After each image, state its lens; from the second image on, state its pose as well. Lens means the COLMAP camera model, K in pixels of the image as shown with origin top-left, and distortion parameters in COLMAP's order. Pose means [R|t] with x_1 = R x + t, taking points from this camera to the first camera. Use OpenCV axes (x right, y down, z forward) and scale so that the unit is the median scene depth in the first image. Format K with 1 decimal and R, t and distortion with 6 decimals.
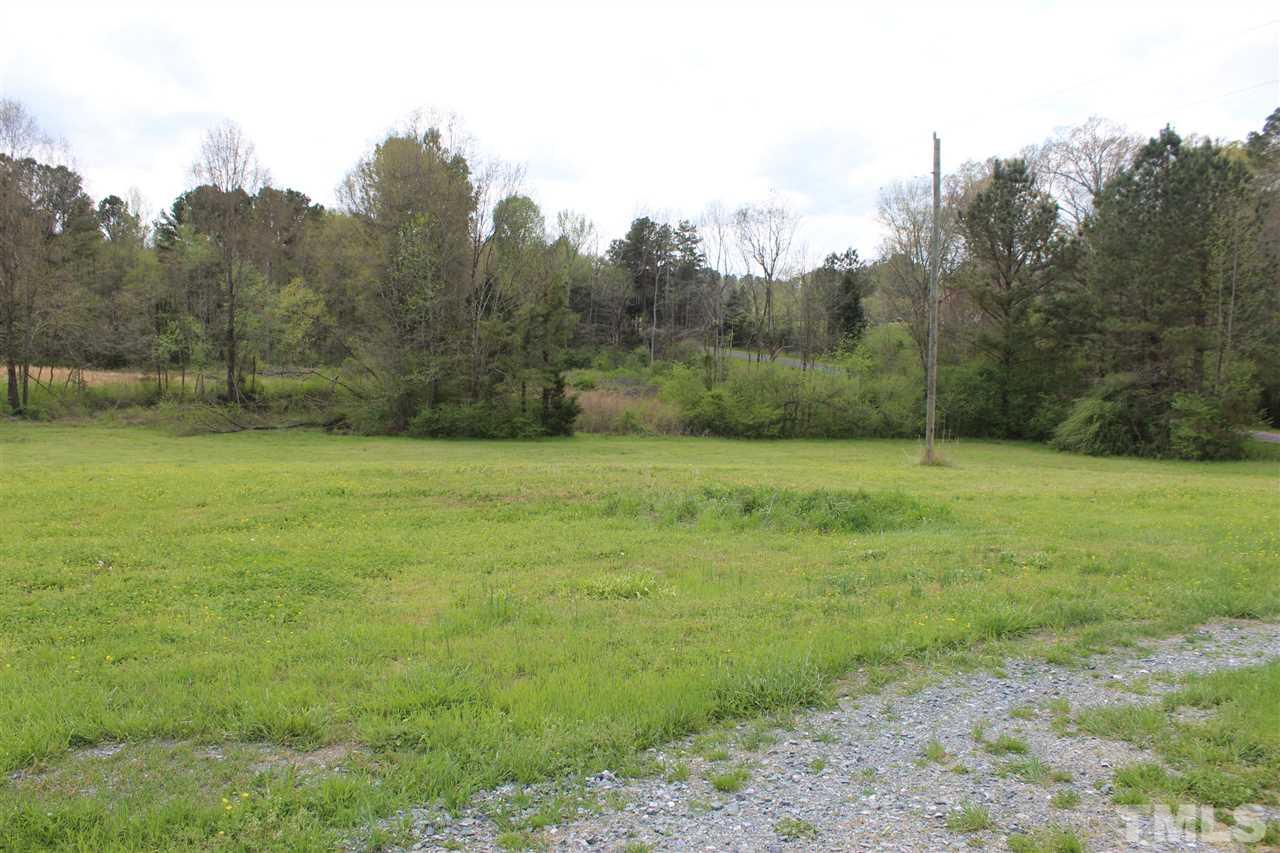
lens RADIAL K [[1049.4, 0, 638.9], [0, 1049.4, 425.4], [0, 0, 1]] dist [-0.093967, 0.000187]
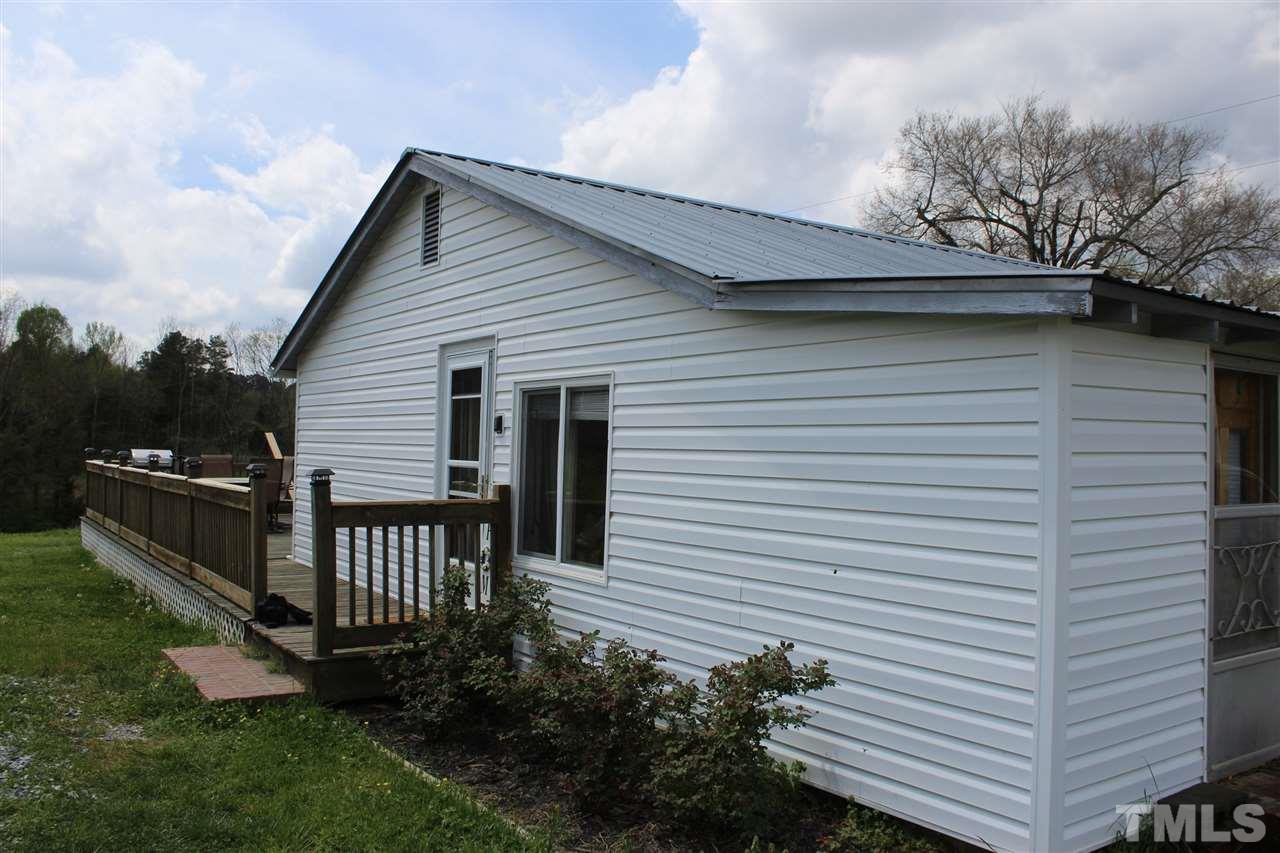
lens RADIAL K [[1058.7, 0, 645.1], [0, 1058.7, 428.3], [0, 0, 1]] dist [-0.105999, 0.049345]
pose [[0.917125, 0.010085, 0.398472, 0.025905], [0.029081, 0.995323, -0.092124, 0.009532], [-0.397537, 0.096077, 0.912542, -0.148879]]
